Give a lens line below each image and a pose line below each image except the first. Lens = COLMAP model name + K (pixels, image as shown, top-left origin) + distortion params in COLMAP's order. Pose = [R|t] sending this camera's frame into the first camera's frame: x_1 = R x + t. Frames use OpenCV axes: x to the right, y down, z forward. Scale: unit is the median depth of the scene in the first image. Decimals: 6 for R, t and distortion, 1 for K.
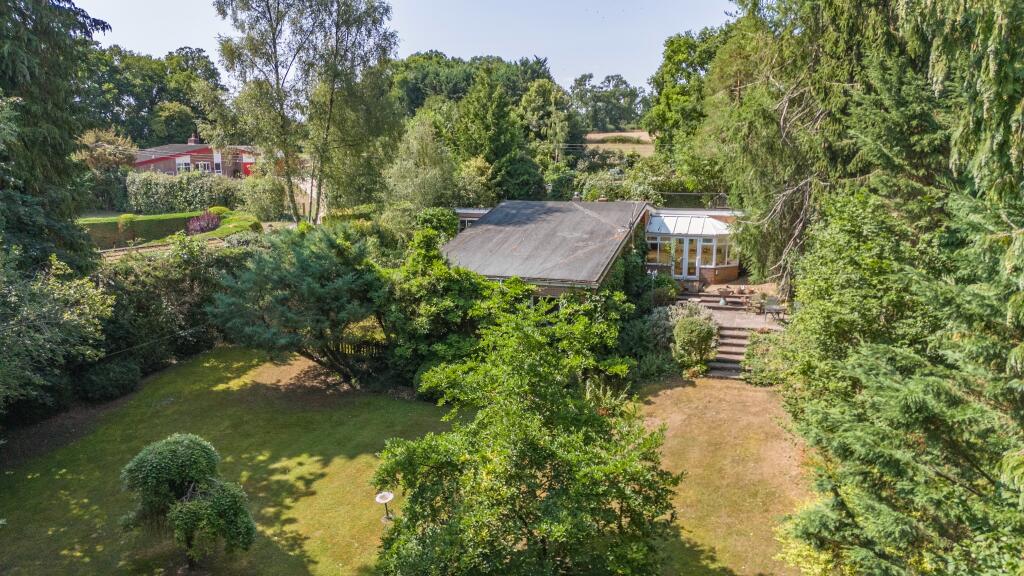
lens RADIAL K [[746.9, 0, 514.3], [0, 746.9, 291.5], [0, 0, 1]] dist [0.079184, -0.080308]
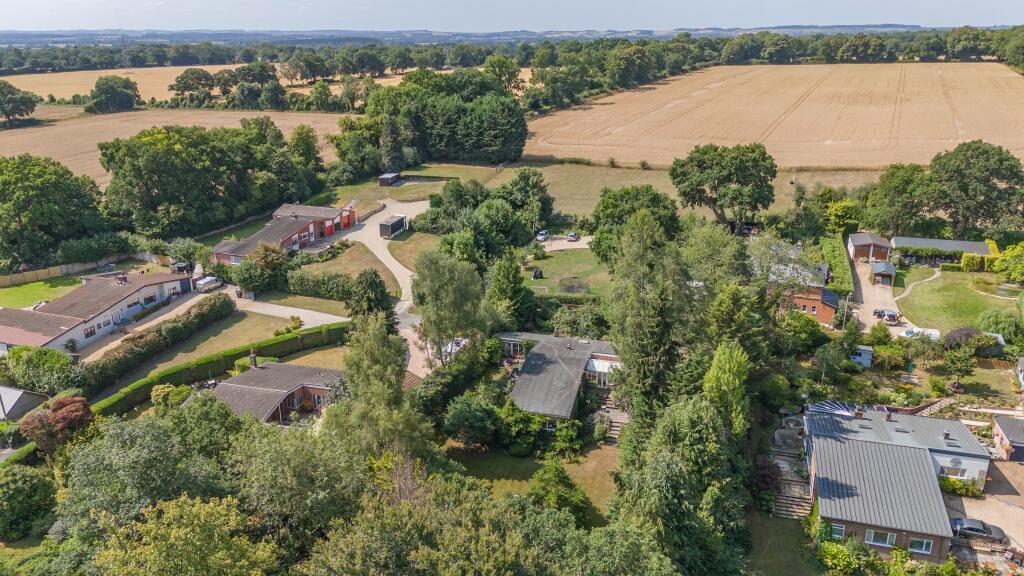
lens RADIAL K [[746.9, 0, 513.8], [0, 746.9, 292.1], [0, 0, 1]] dist [0.079184, -0.080308]
pose [[0.998035, -0.023475, 0.058098, -0.258539], [0.014332, 0.988114, 0.153053, -0.908642], [-0.061000, -0.151920, 0.986509, -1.769292]]
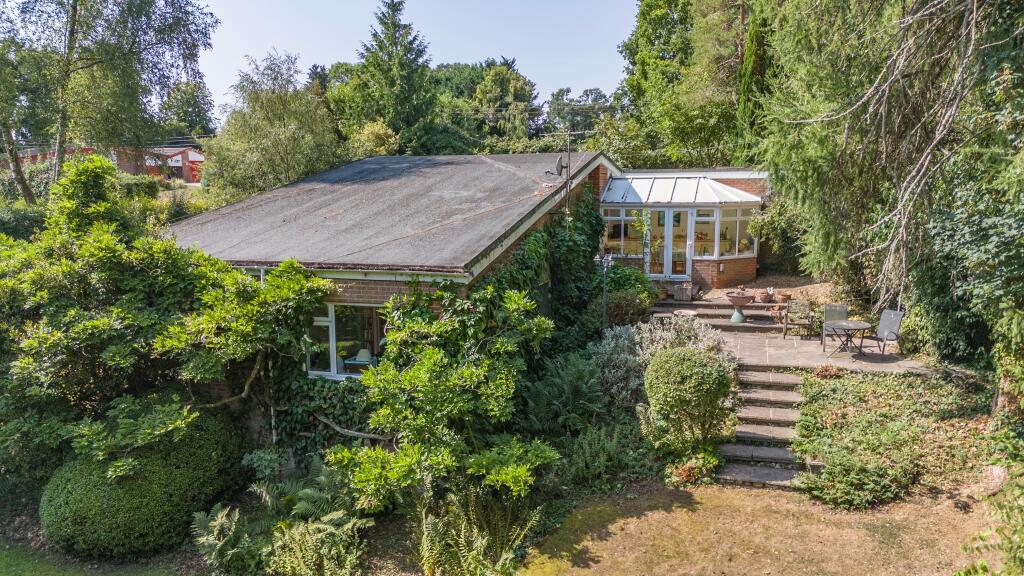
lens RADIAL K [[746.9, 0, 517.7], [0, 746.9, 292.6], [0, 0, 1]] dist [0.079184, -0.080308]
pose [[0.999693, -0.010568, 0.022419, 0.120304], [0.011321, 0.999367, -0.033732, 0.014799], [-0.022049, 0.033976, 0.999179, 0.518147]]
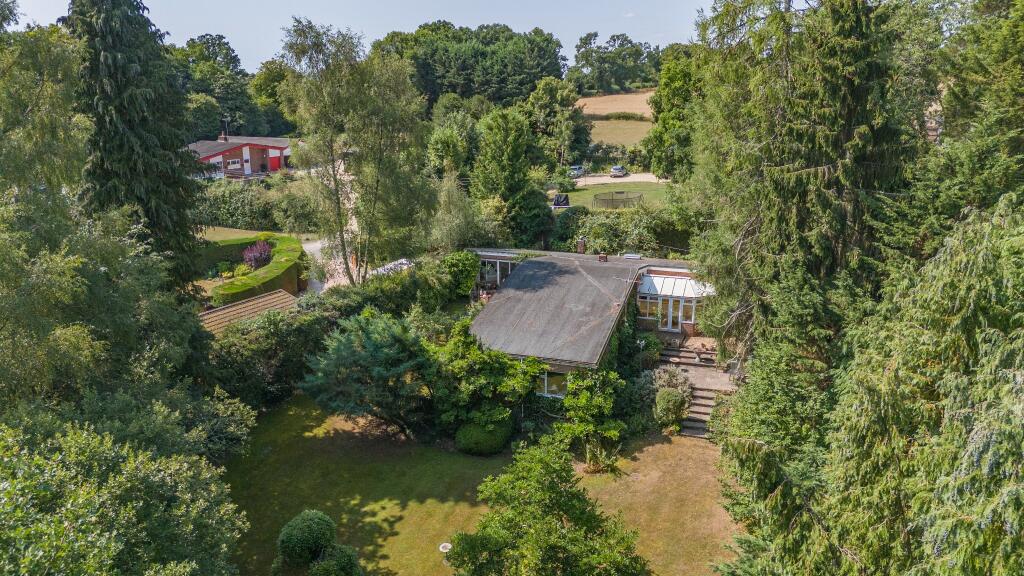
lens RADIAL K [[746.9, 0, 512.6], [0, 746.9, 290.3], [0, 0, 1]] dist [0.079184, -0.080308]
pose [[0.999973, -0.000189, -0.007323, -0.023569], [0.000755, 0.996998, 0.077420, -0.222764], [0.007286, -0.077424, 0.996972, -0.267123]]
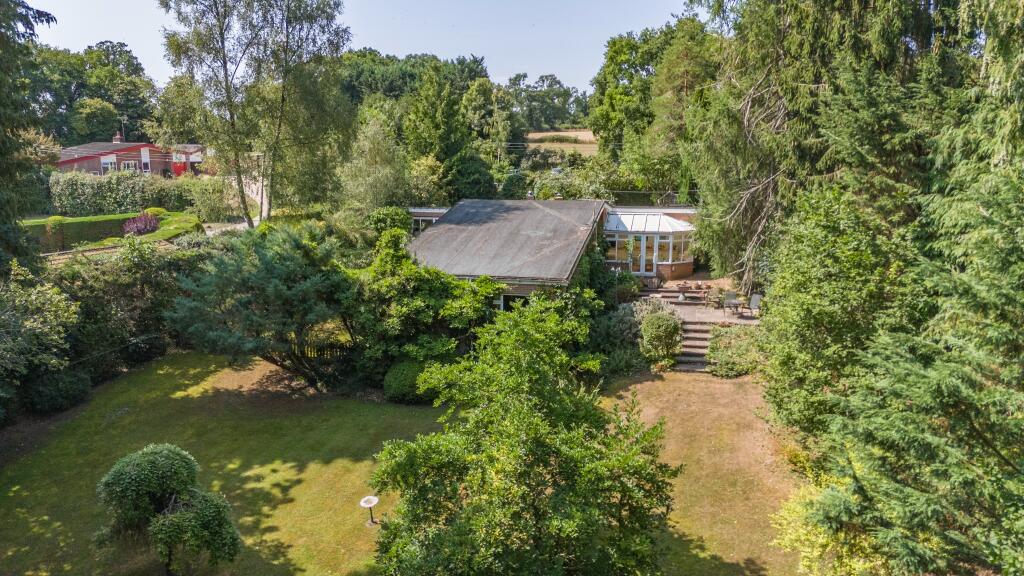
lens RADIAL K [[746.9, 0, 514.7], [0, 746.9, 291.8], [0, 0, 1]] dist [0.079184, -0.080308]
pose [[0.996008, -0.016793, 0.087670, -0.044610], [0.016662, 0.999859, 0.002227, 0.000379], [-0.087695, -0.000758, 0.996147, 0.002044]]
